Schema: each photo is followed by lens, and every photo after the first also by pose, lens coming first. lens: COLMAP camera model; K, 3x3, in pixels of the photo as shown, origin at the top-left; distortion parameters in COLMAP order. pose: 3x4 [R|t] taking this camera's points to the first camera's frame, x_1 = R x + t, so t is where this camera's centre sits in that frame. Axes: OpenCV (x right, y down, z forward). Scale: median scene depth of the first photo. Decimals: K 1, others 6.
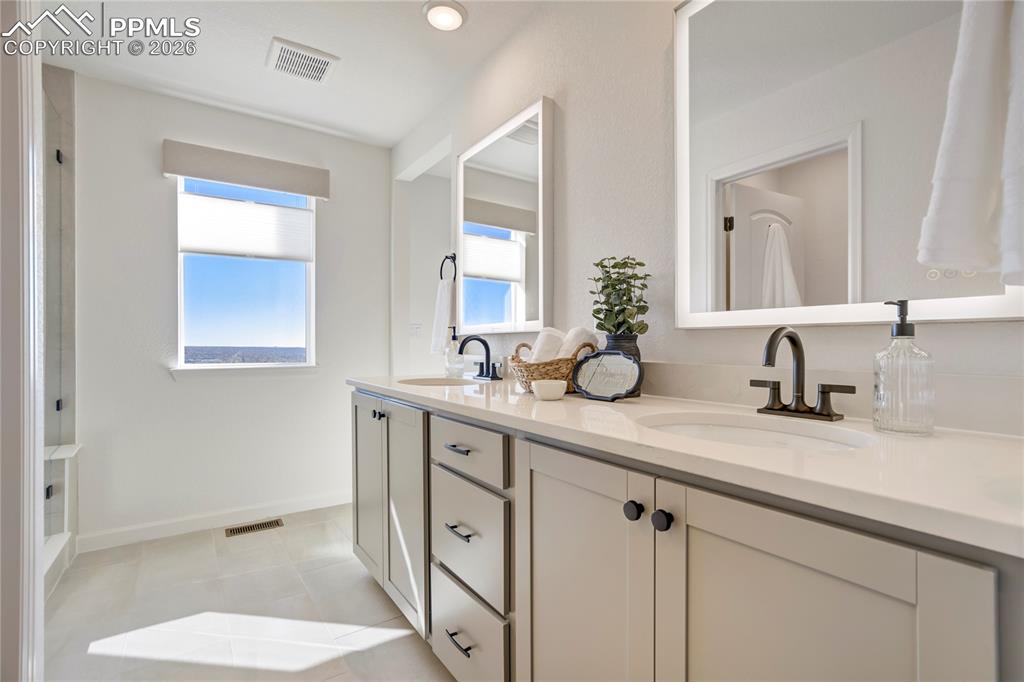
lens RADIAL K [[470.9, 0, 509.4], [0, 470.9, 343.8], [0, 0, 1]] dist [-0.025166, 0.008453]
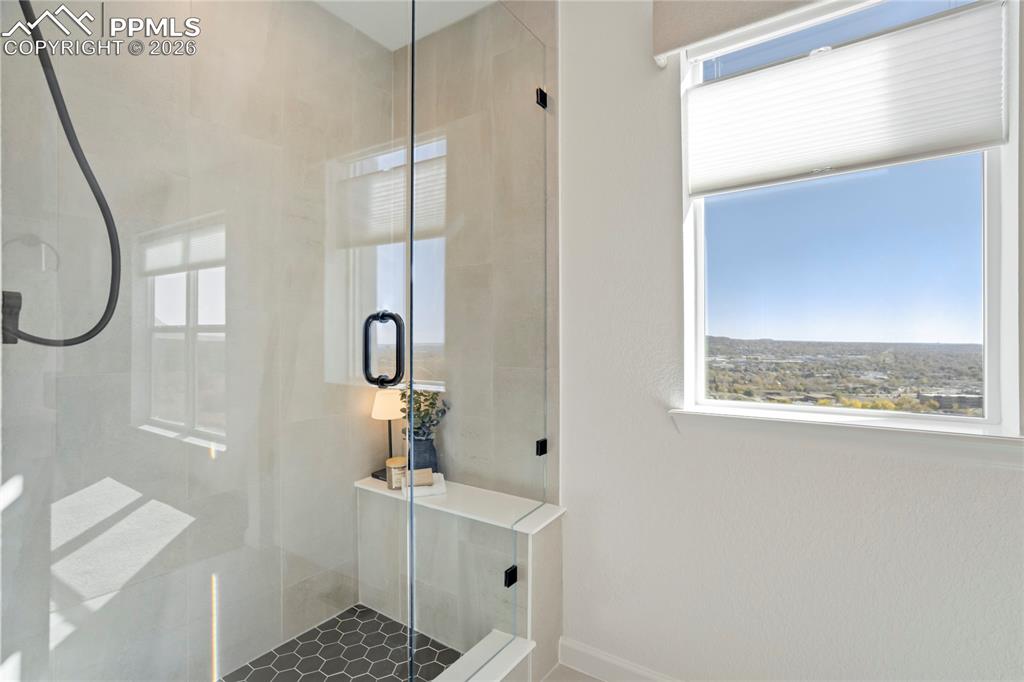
lens RADIAL K [[470.9, 0, 532.0], [0, 470.9, 339.9], [0, 0, 1]] dist [-0.025166, 0.008453]
pose [[0.378148, 0.002076, -0.925743, -0.302592], [-0.000336, 0.999998, 0.002105, -0.033245], [0.925745, -0.000485, 0.378148, 0.697590]]
